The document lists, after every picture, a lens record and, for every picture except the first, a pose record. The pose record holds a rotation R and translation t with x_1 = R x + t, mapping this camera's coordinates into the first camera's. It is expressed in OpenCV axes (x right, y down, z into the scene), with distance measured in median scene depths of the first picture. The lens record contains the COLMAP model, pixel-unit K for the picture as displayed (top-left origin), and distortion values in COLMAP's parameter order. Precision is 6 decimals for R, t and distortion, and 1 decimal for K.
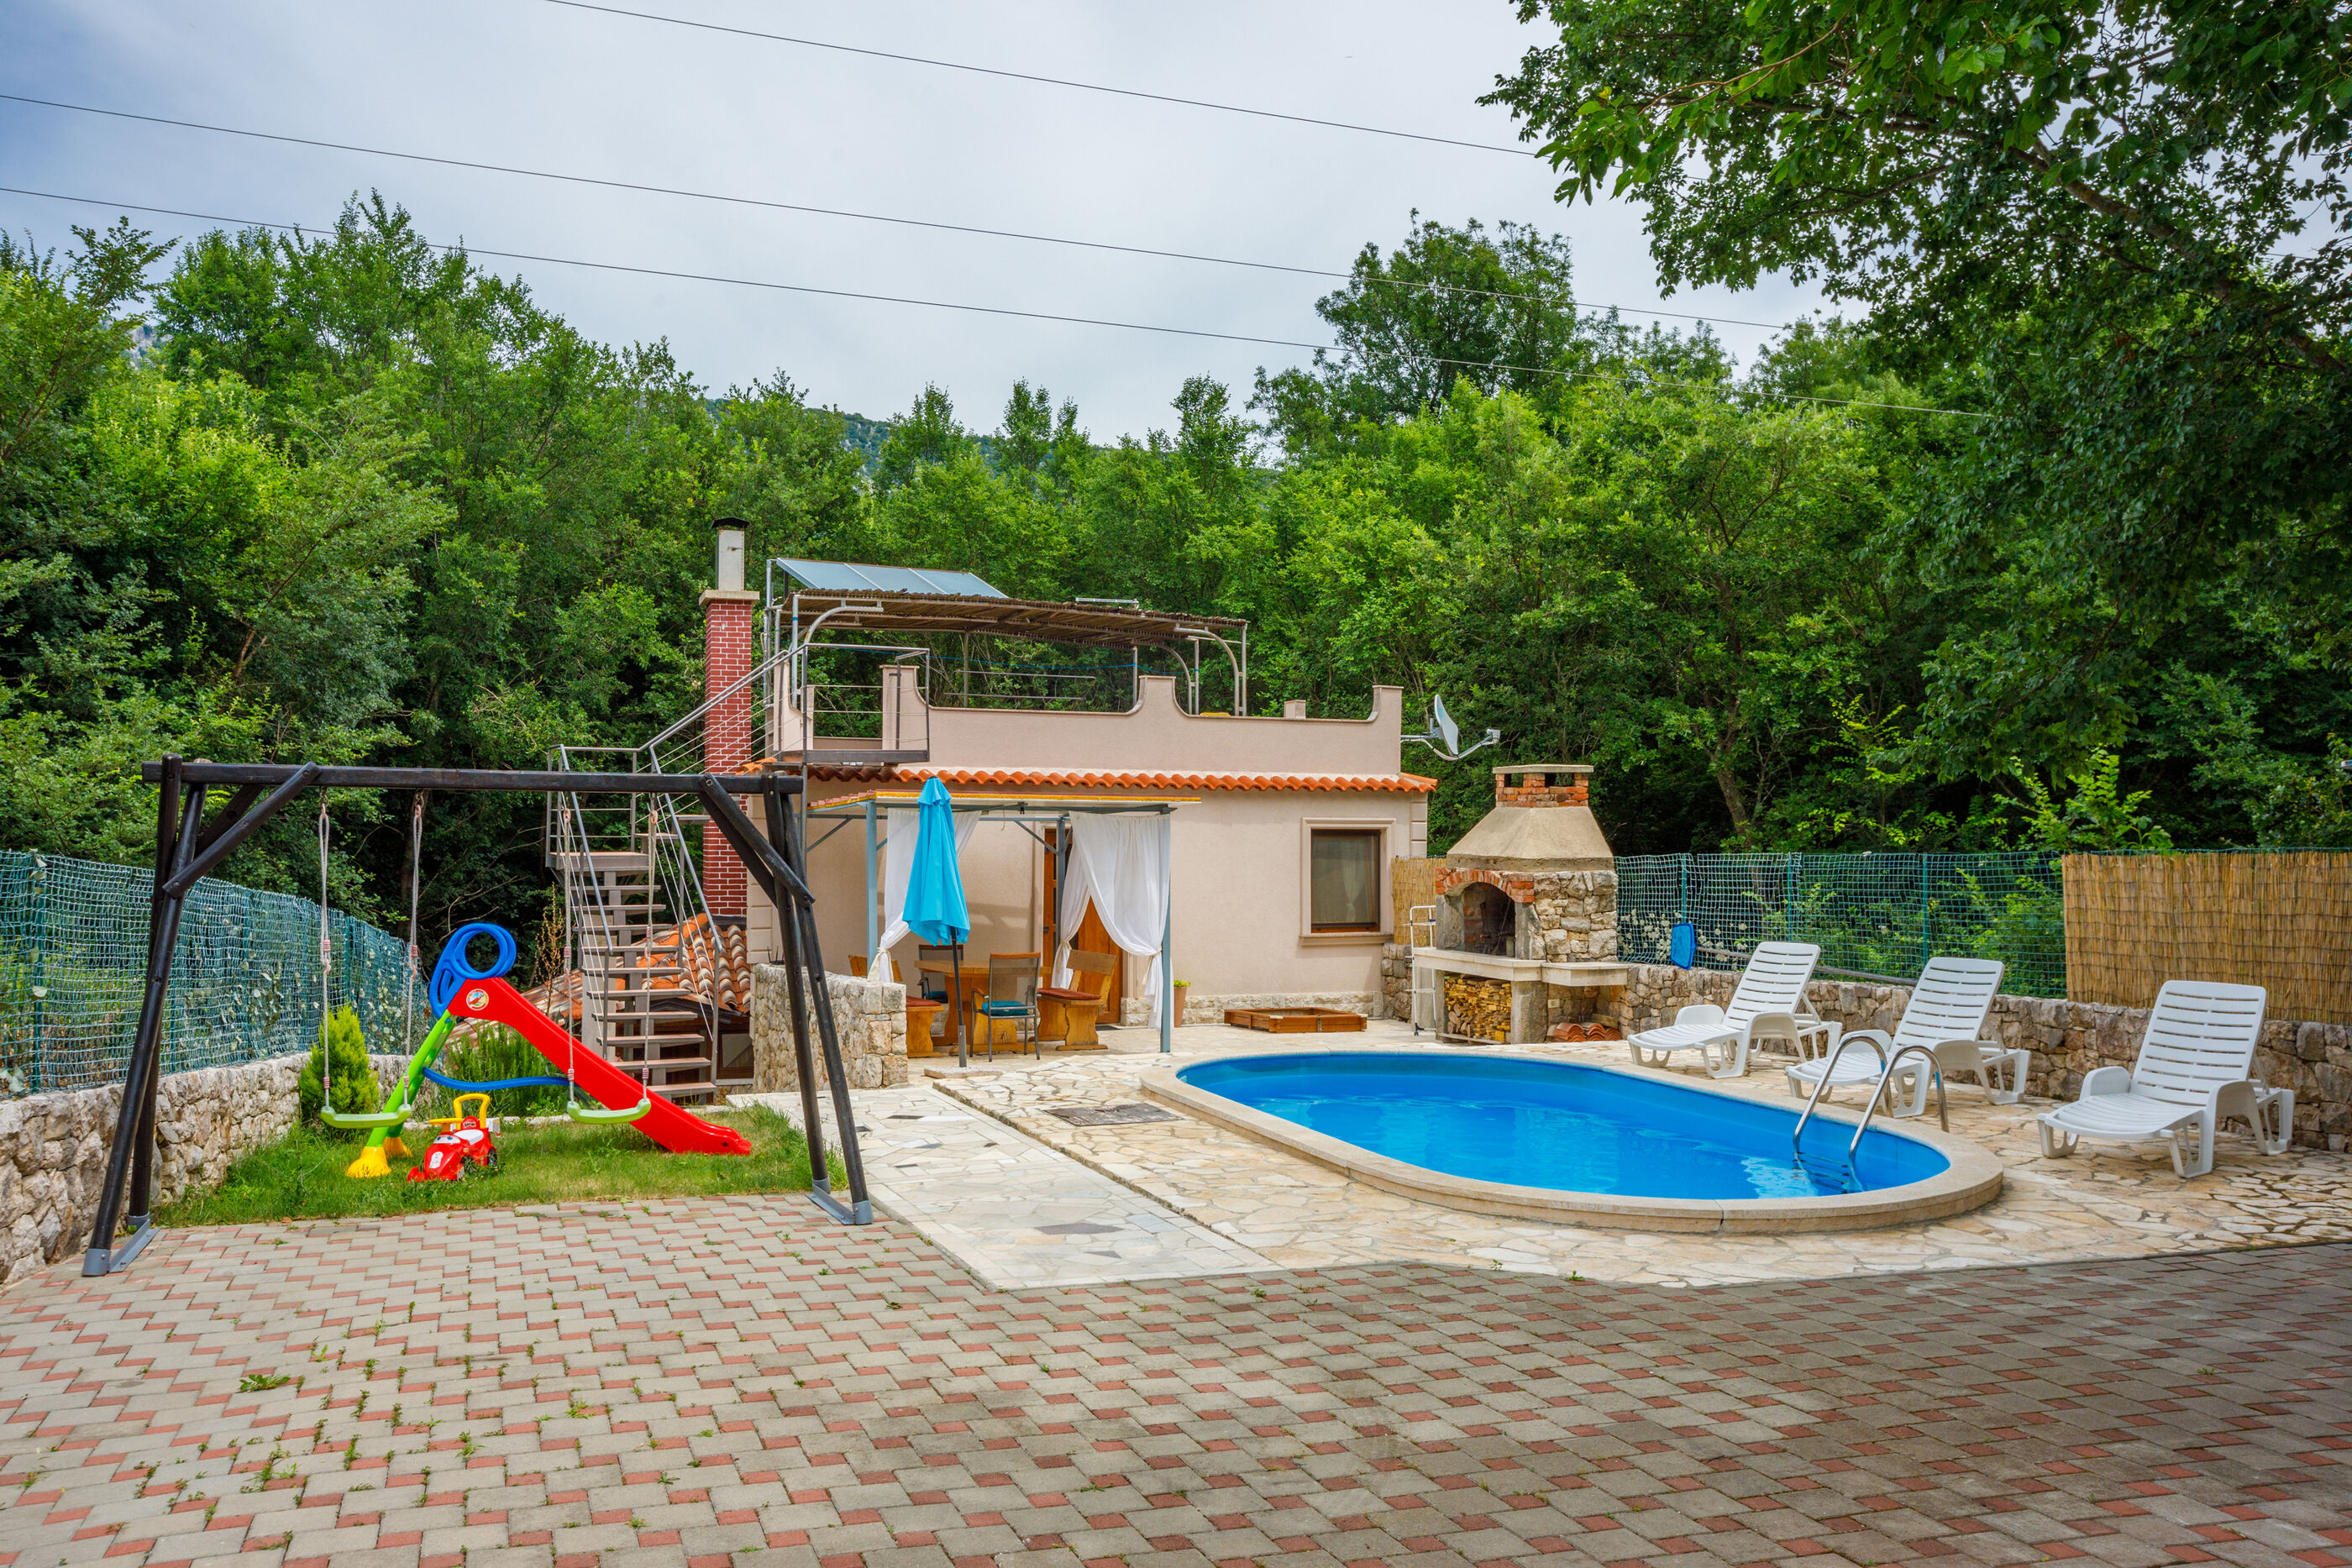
lens RADIAL K [[1922.1, 0, 1163.2], [0, 1922.1, 776.2], [0, 0, 1]] dist [0.009087, 0.056279]
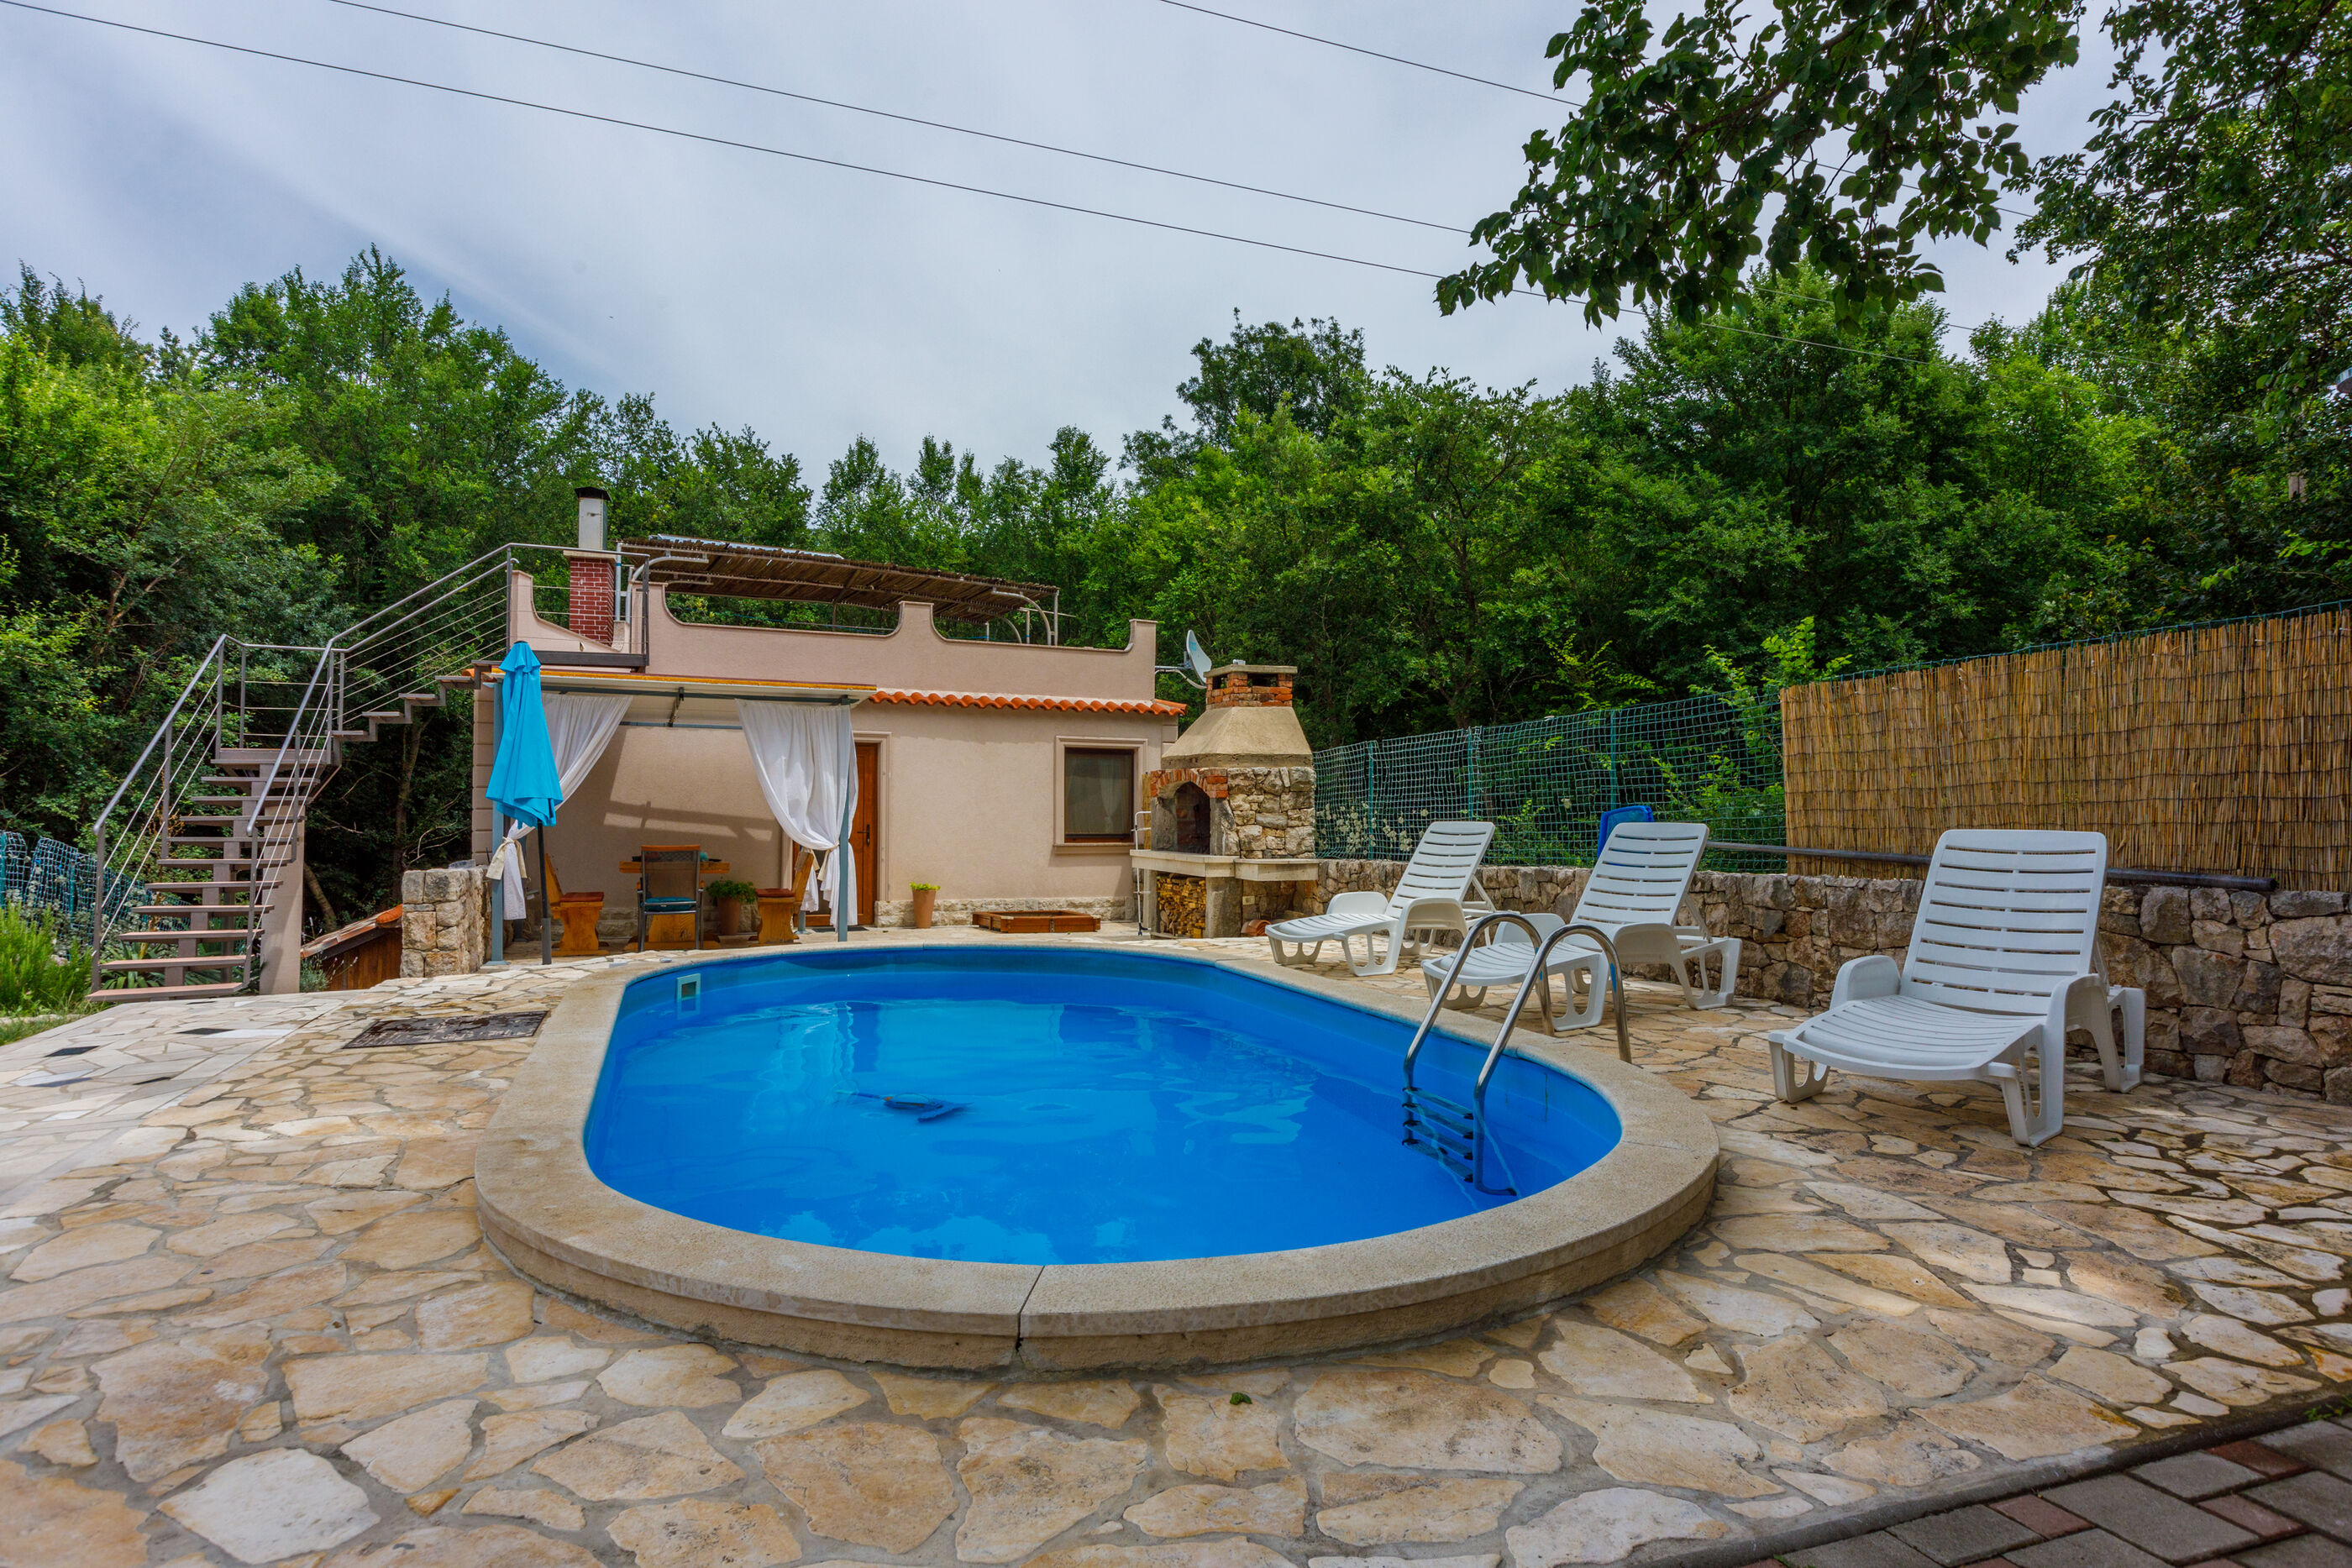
lens RADIAL K [[1257.7, 0, 1158.0], [0, 1257.7, 766.1], [0, 0, 1]] dist [-0.008980, 0.008174]
pose [[0.999979, -0.000114, 0.006554, 0.148745], [0.000186, 0.999940, -0.010997, 0.054979], [-0.006553, 0.010998, 0.999918, 0.349101]]
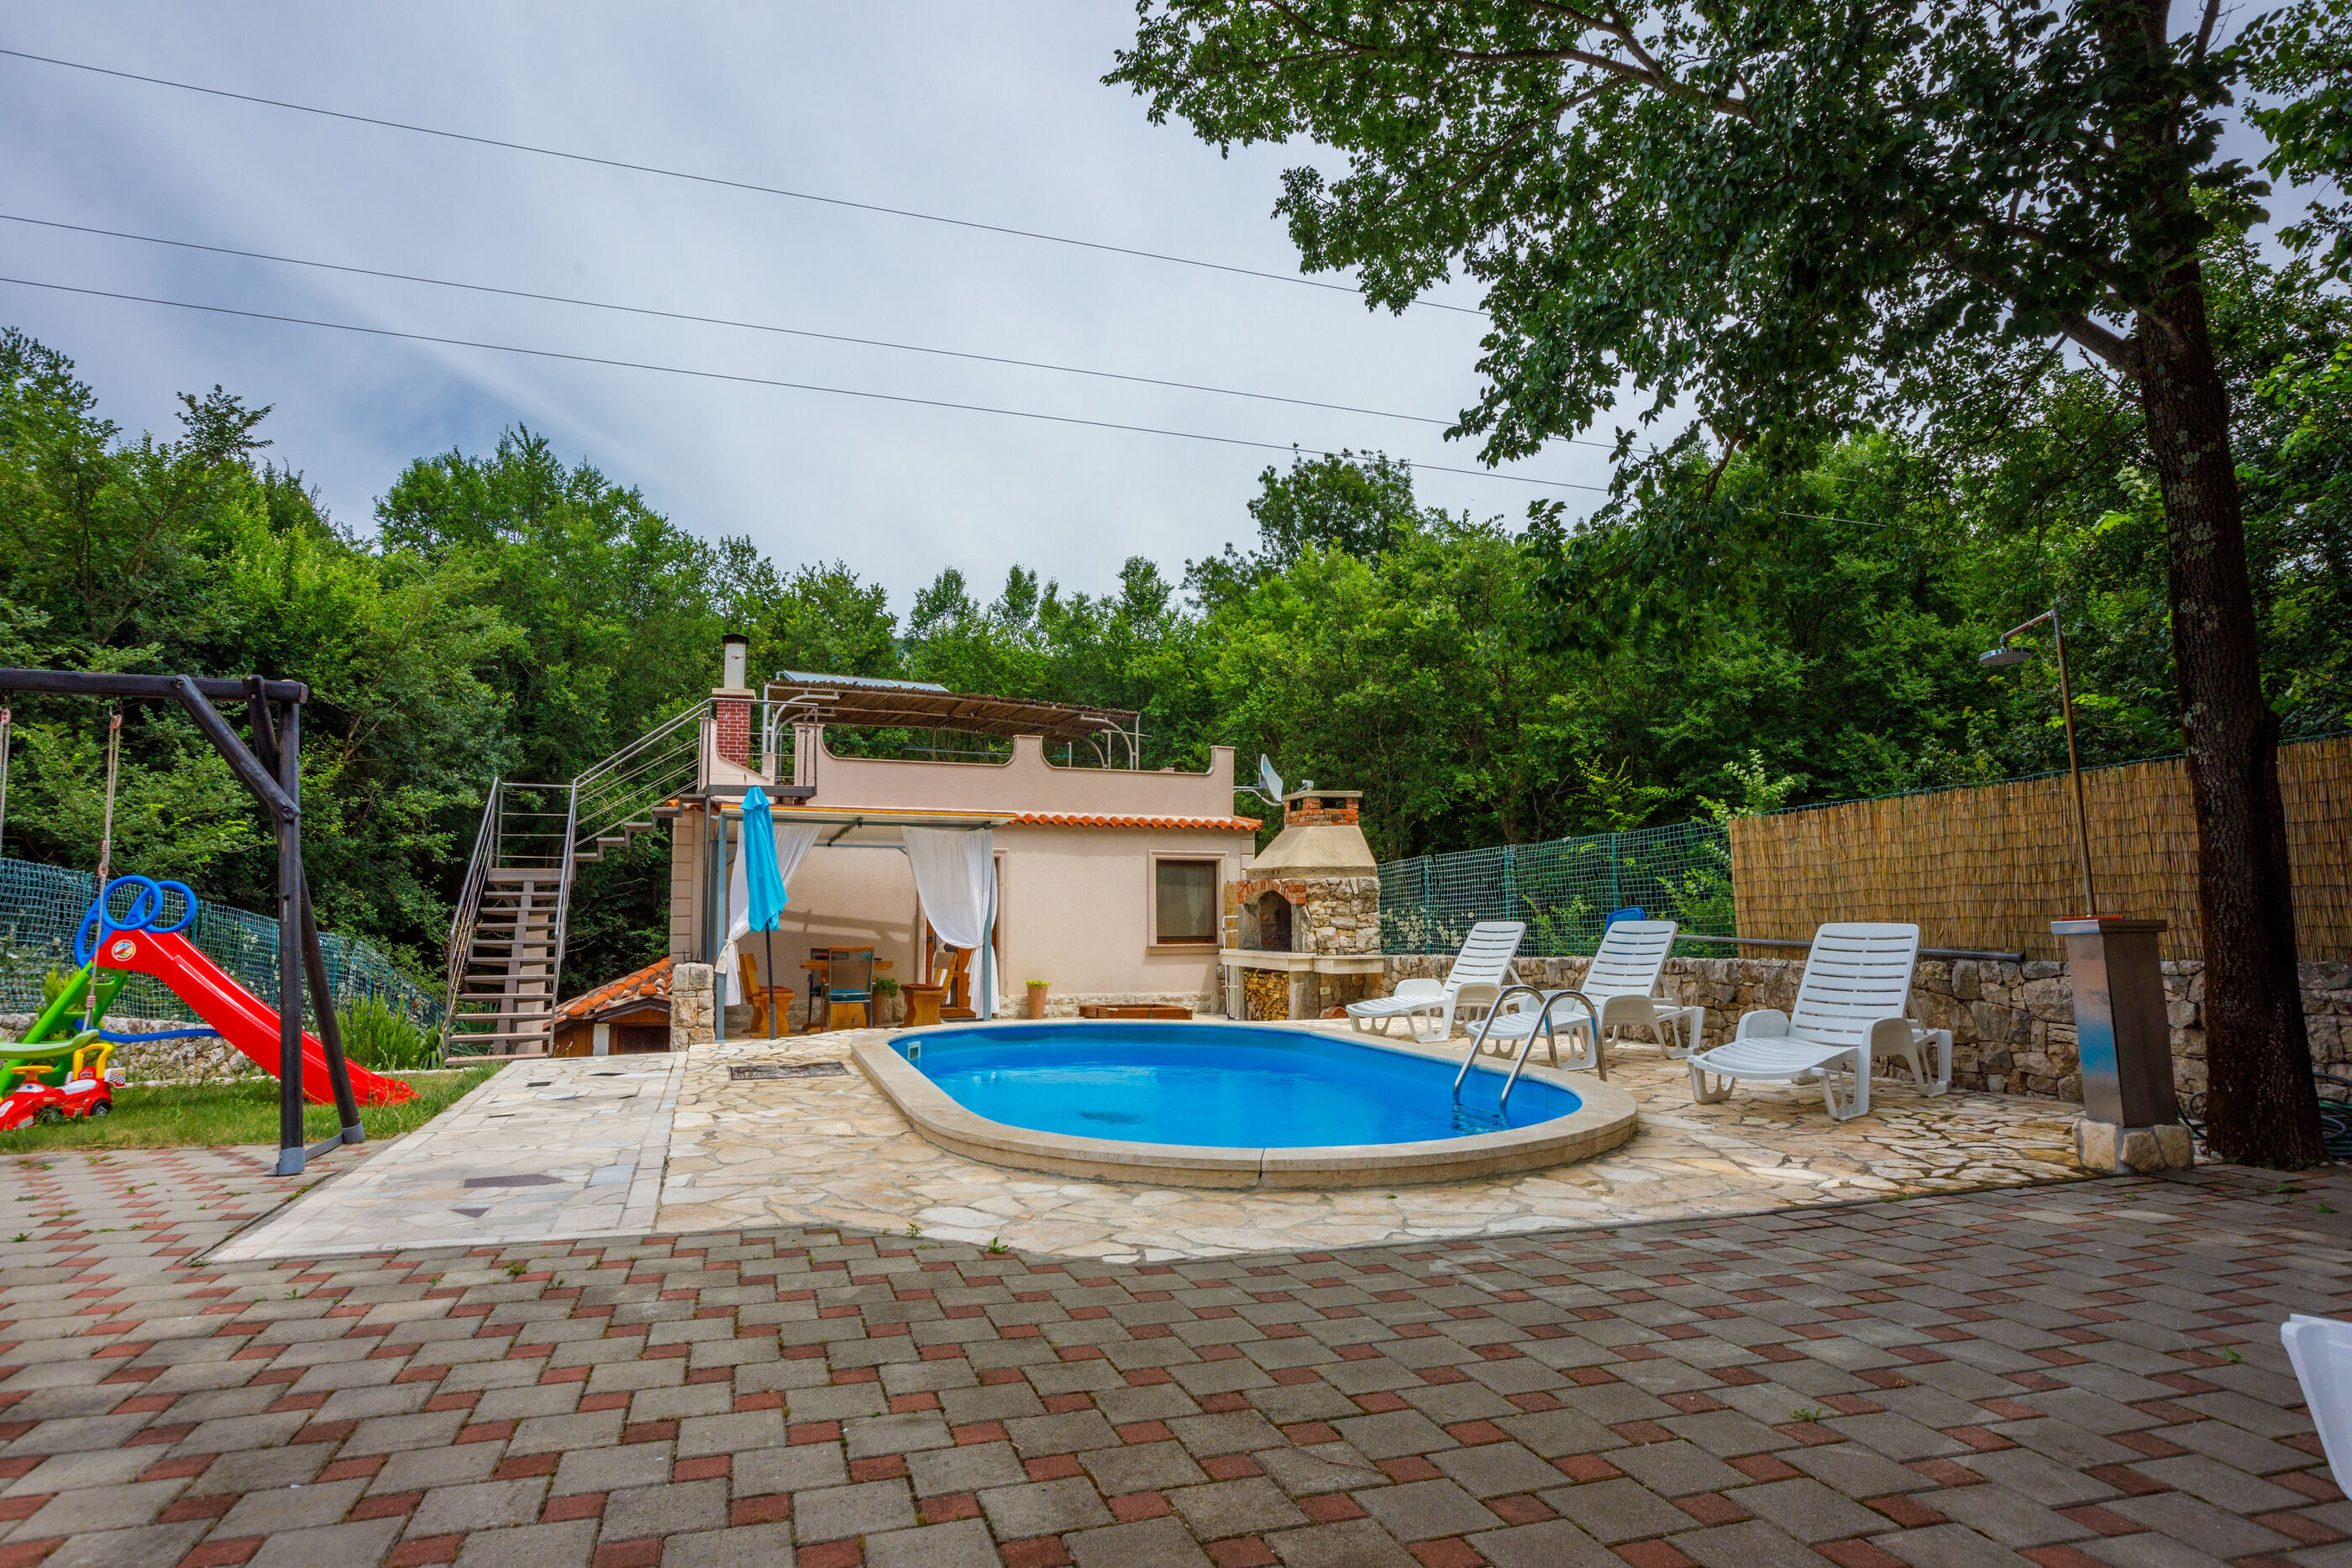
lens RADIAL K [[1257.7, 0, 1175.7], [0, 1257.7, 794.2], [0, 0, 1]] dist [-0.008980, 0.008174]
pose [[0.999755, -0.008950, -0.020263, 0.125188], [0.007483, 0.997425, -0.071330, 0.051646], [0.020849, 0.071161, 0.997247, 0.216877]]
